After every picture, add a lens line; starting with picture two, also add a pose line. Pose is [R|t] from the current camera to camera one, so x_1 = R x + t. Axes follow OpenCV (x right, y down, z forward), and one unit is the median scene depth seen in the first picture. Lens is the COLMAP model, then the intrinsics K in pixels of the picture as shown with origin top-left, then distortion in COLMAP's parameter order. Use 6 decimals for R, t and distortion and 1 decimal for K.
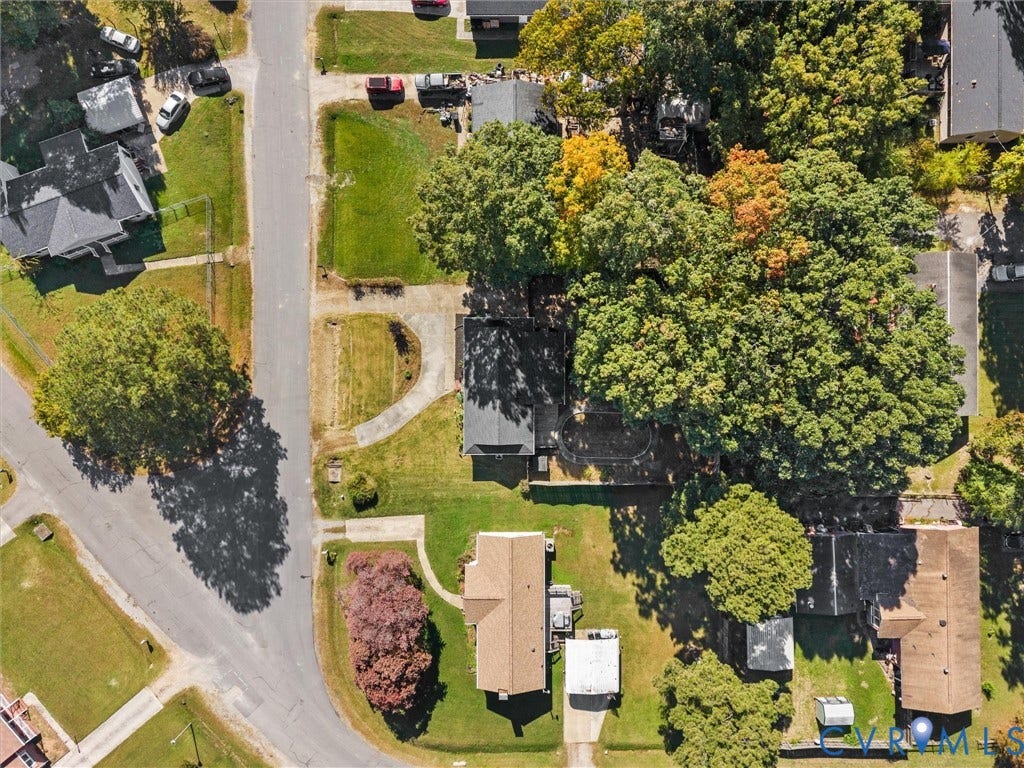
lens RADIAL K [[710.2, 0, 506.2], [0, 710.2, 384.9], [0, 0, 1]] dist [-0.000343, -0.002559]
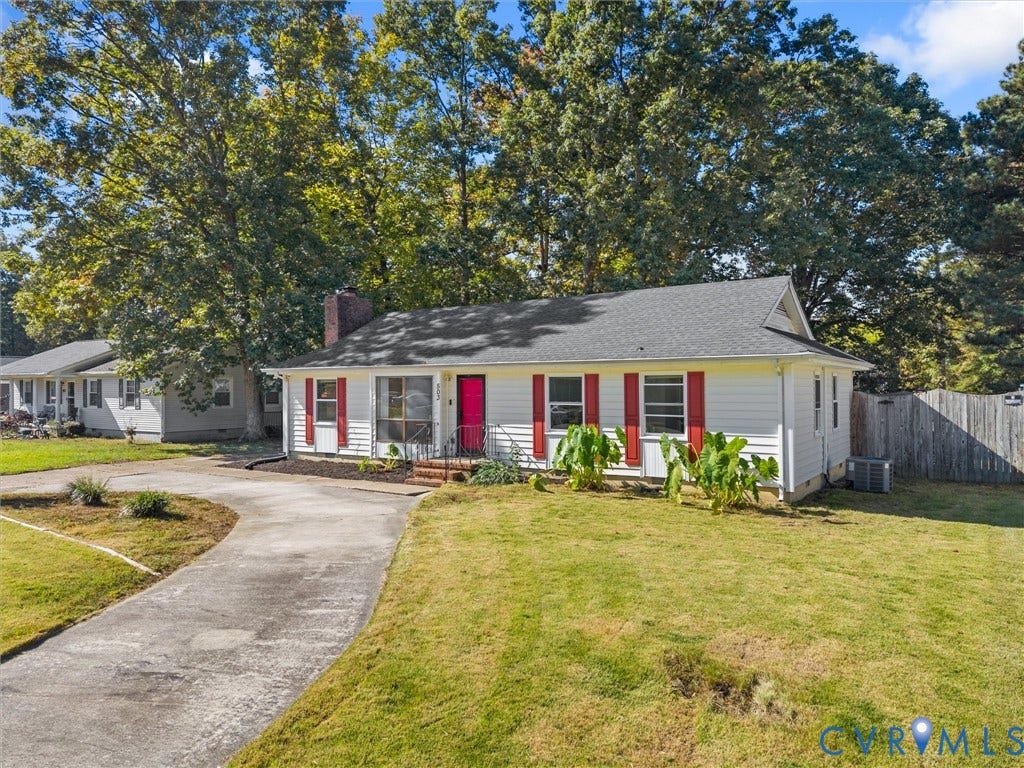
lens RADIAL K [[683.8, 0, 512.6], [0, 683.8, 381.4], [0, 0, 1]] dist [0.041999, -0.051658]
pose [[0.569611, 0.005142, 0.821898, -0.212077], [0.821912, -0.005769, -0.569585, 0.125131], [0.001813, 0.999970, -0.007512, 0.972446]]
